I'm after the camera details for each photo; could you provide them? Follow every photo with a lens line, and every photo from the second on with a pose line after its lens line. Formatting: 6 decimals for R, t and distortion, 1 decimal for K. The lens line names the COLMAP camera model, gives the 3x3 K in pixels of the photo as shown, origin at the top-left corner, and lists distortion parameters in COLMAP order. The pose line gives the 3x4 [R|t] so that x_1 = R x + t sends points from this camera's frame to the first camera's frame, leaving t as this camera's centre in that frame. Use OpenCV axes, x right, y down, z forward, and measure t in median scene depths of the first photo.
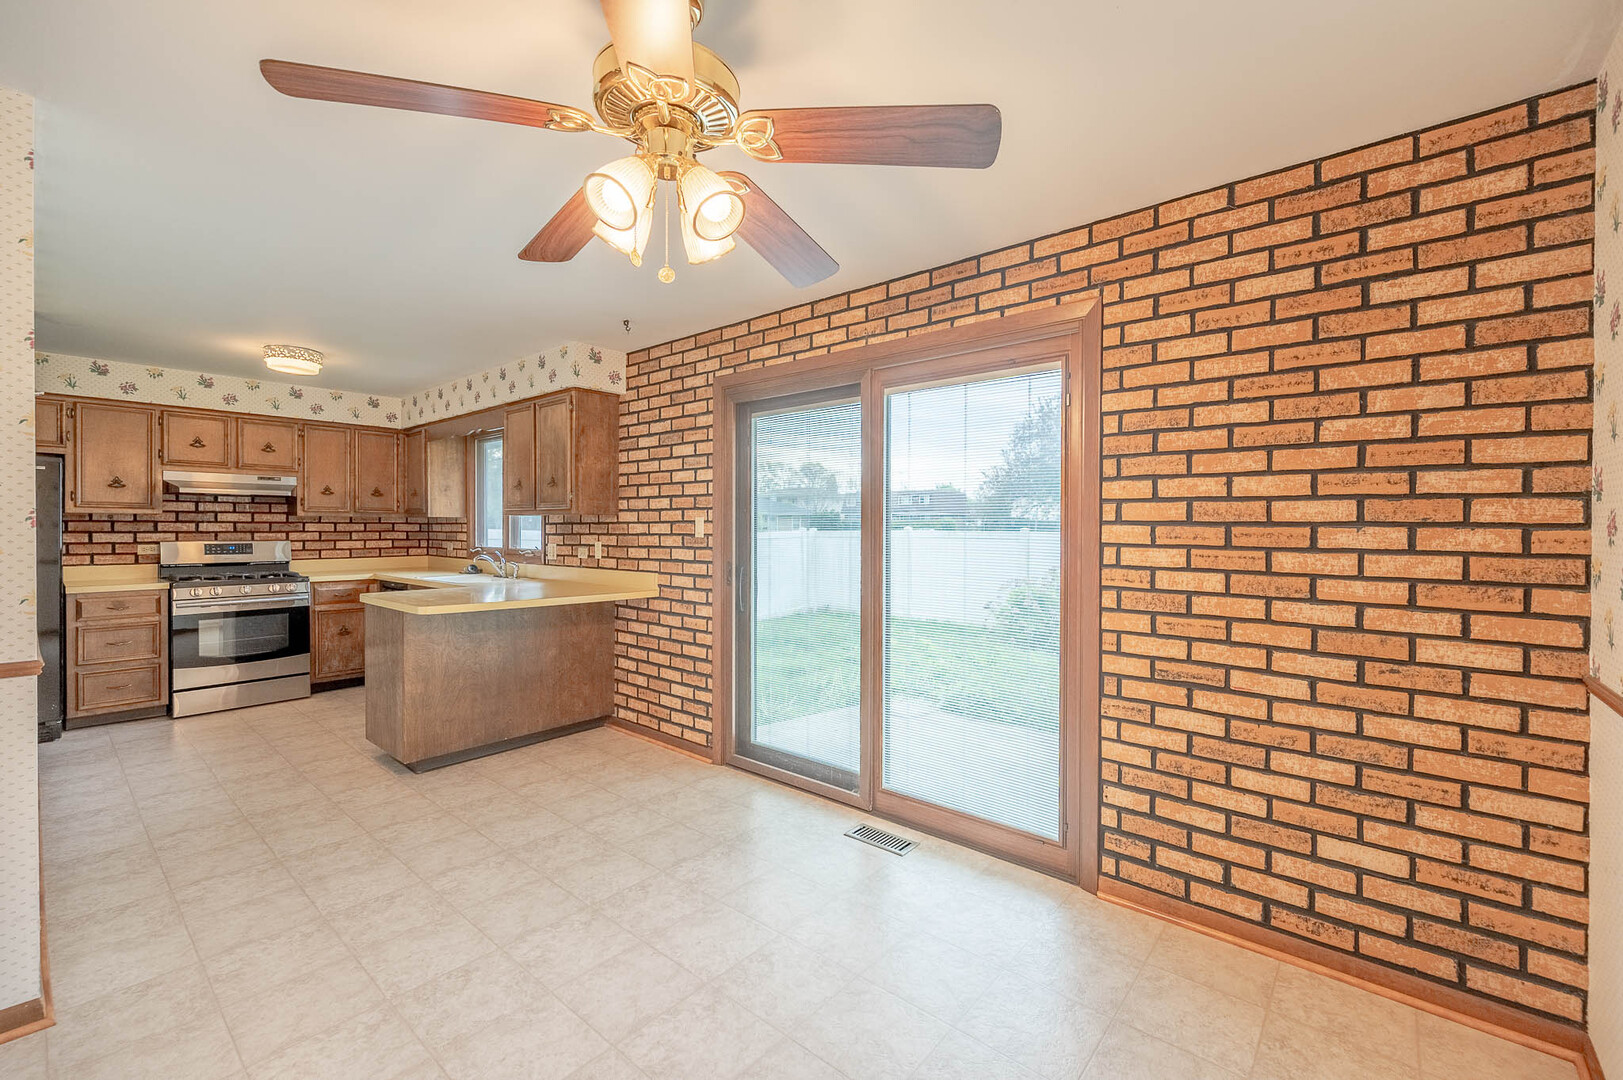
lens RADIAL K [[677.4, 0, 814.5], [0, 677.4, 532.7], [0, 0, 1]] dist [-0.000641, 0.000085]
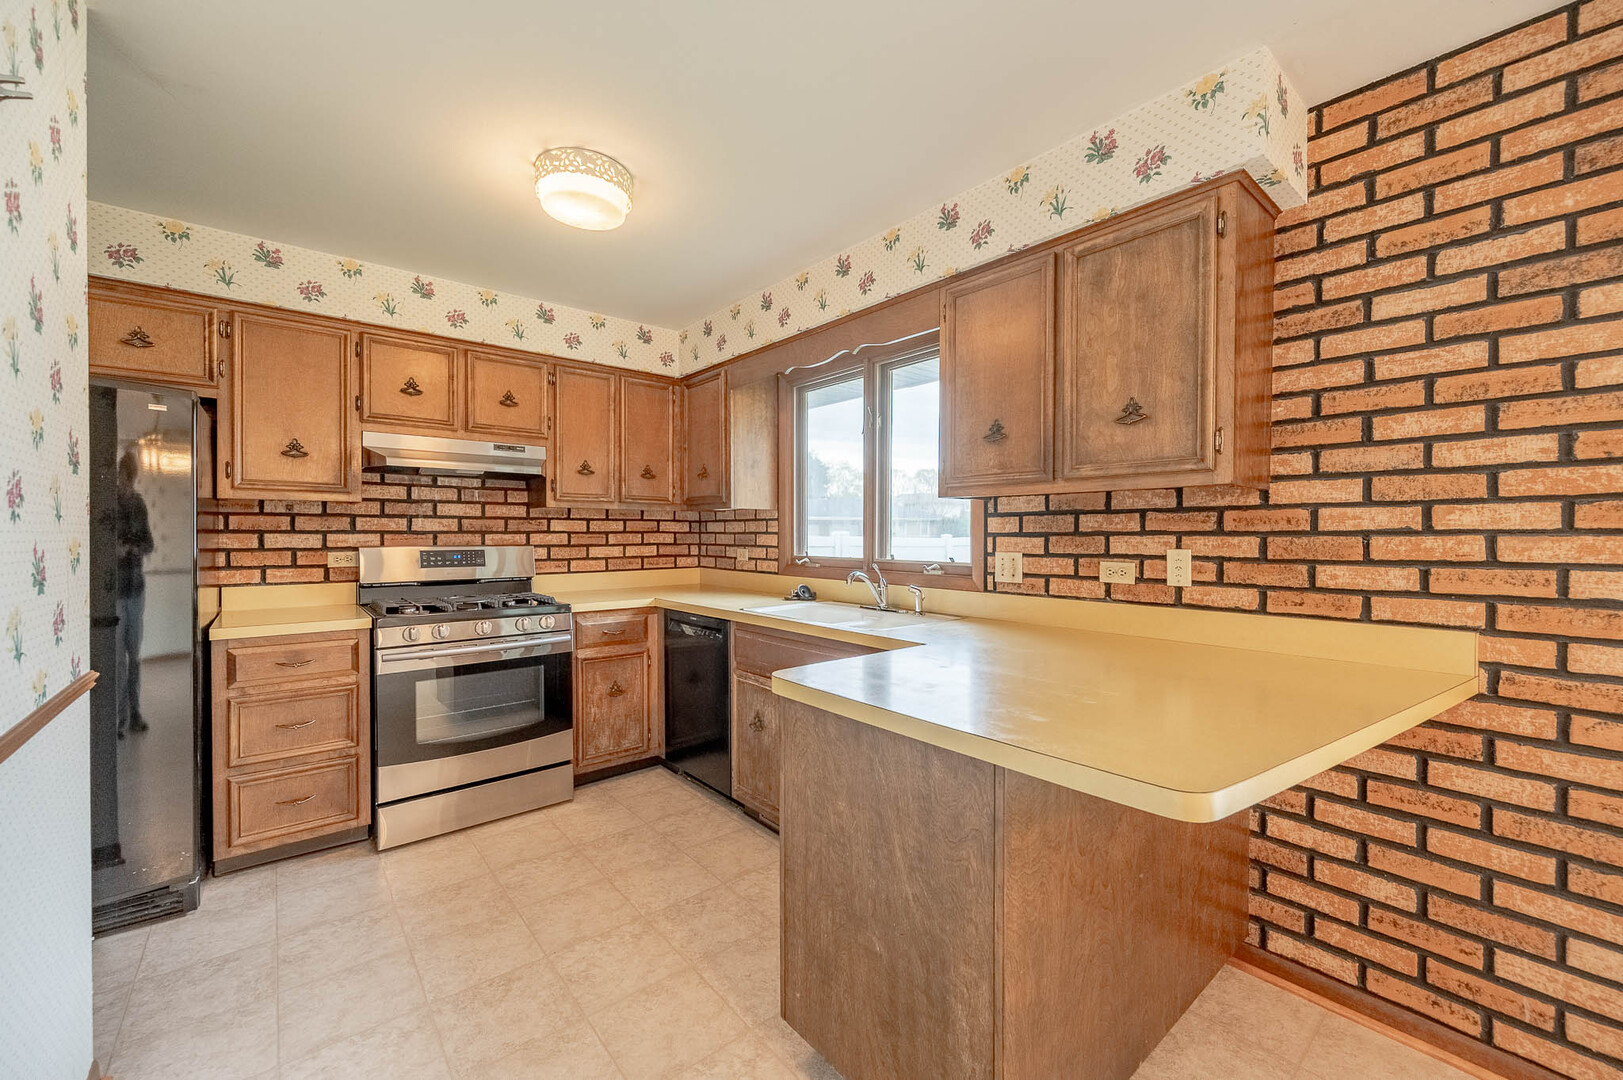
lens RADIAL K [[644.3, 0, 811.5], [0, 644.3, 540.0], [0, 0, 1]] dist [-0.000631, -0.000203]
pose [[0.986624, 0.000332, -0.163010, -0.520808], [0.000136, 0.999996, 0.002860, 0.005767], [0.163010, -0.002844, 0.986620, 0.548241]]
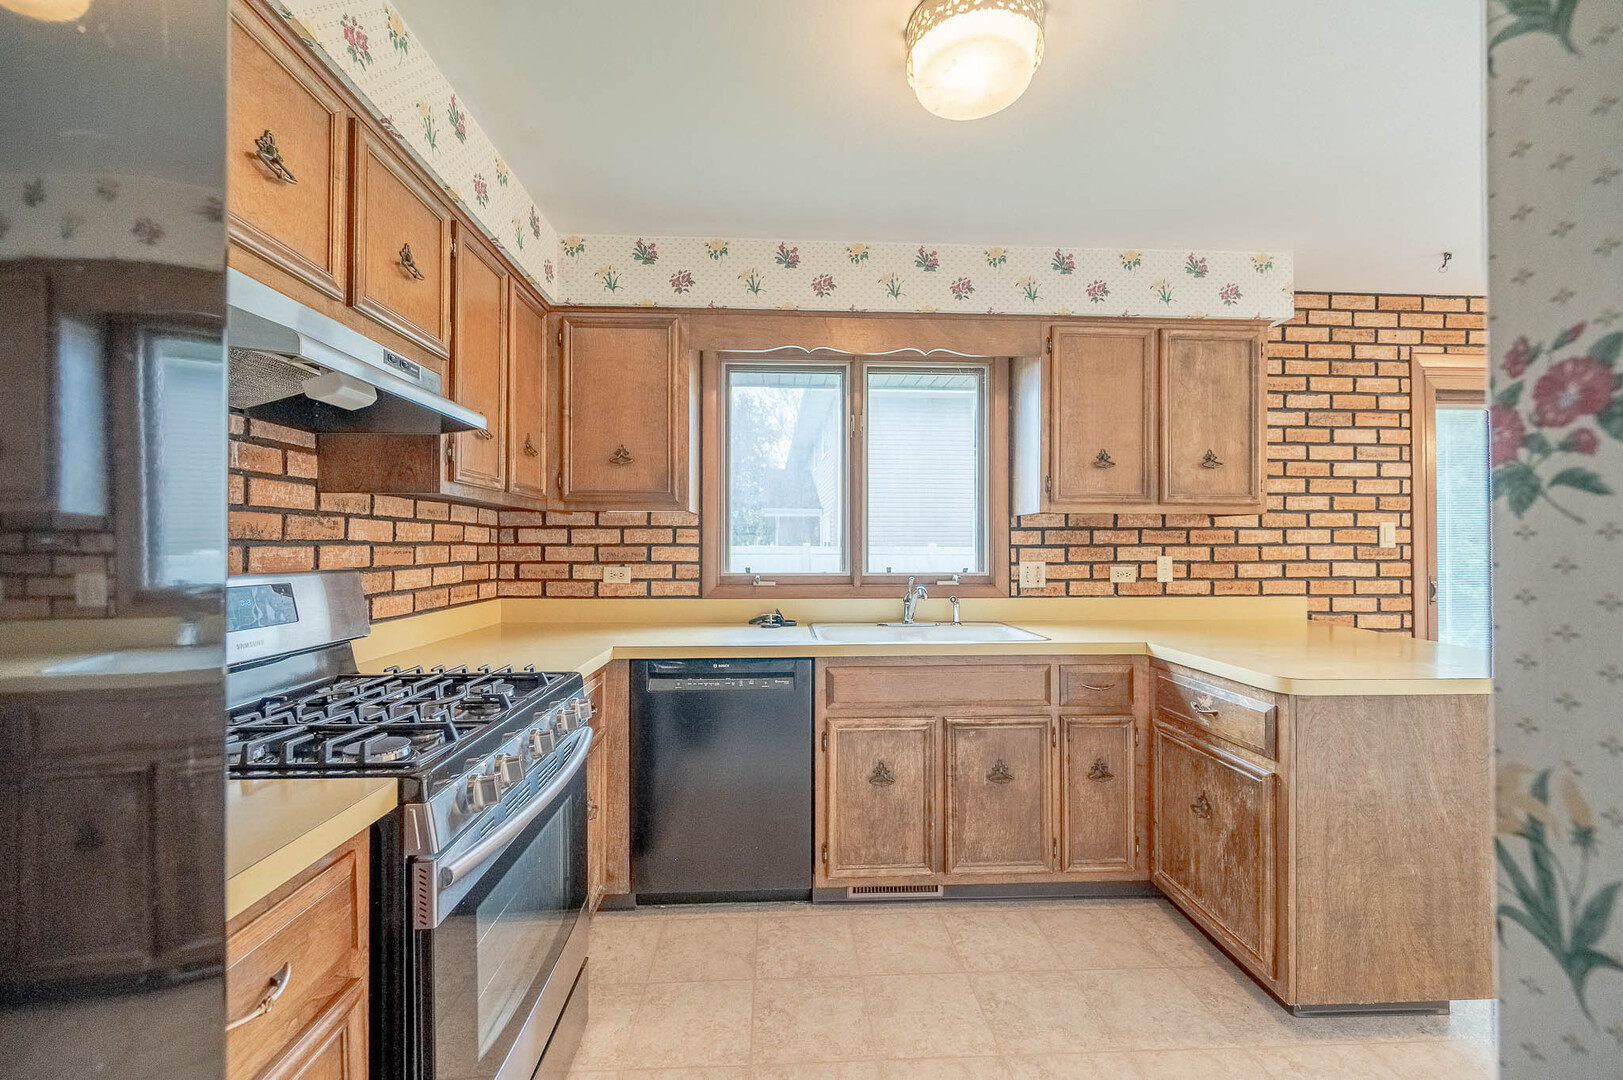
lens RADIAL K [[649.0, 0, 809.4], [0, 649.0, 542.3], [0, 0, 1]] dist [0.000871, -0.000024]
pose [[0.724998, 0.001915, 0.688749, -1.065243], [0.006356, 0.999935, -0.009471, 0.003440], [-0.688722, 0.011244, 0.724938, 0.814899]]
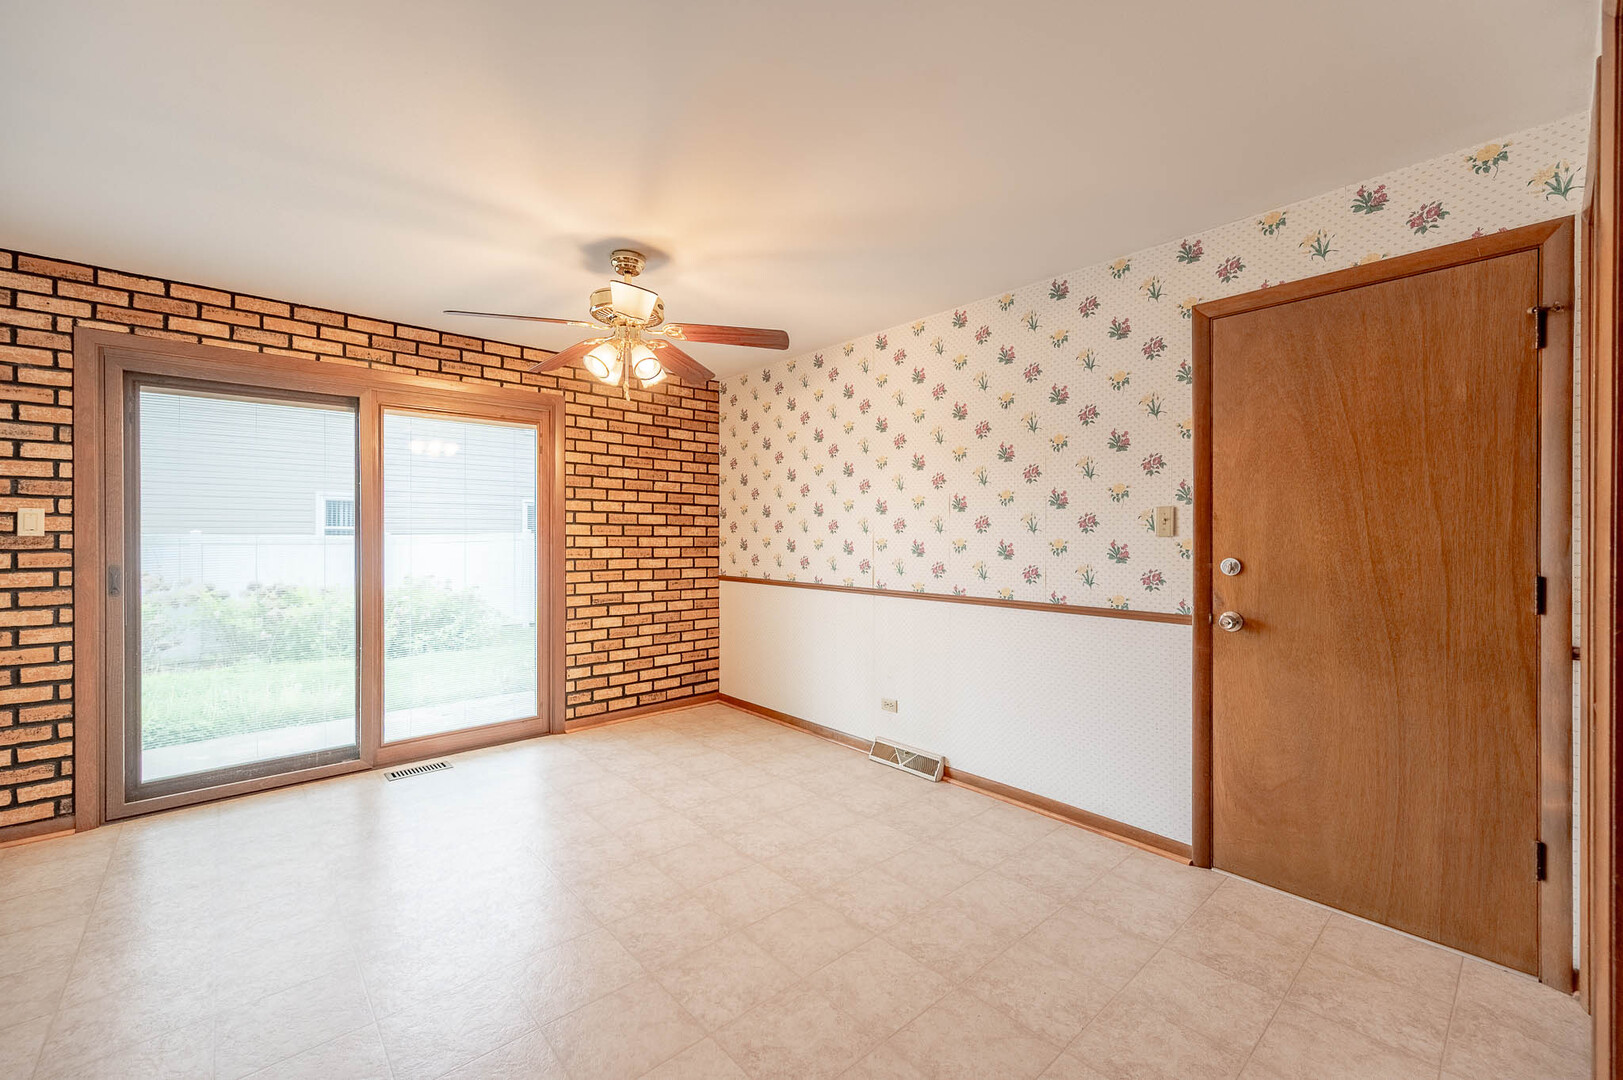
lens RADIAL K [[644.3, 0, 811.5], [0, 644.3, 540.0], [0, 0, 1]] dist [-0.000631, -0.000203]
pose [[0.140007, -0.010851, 0.990091, -0.655580], [0.007752, 0.999921, 0.009863, 0.009862], [-0.990120, 0.006294, 0.140080, 0.067751]]
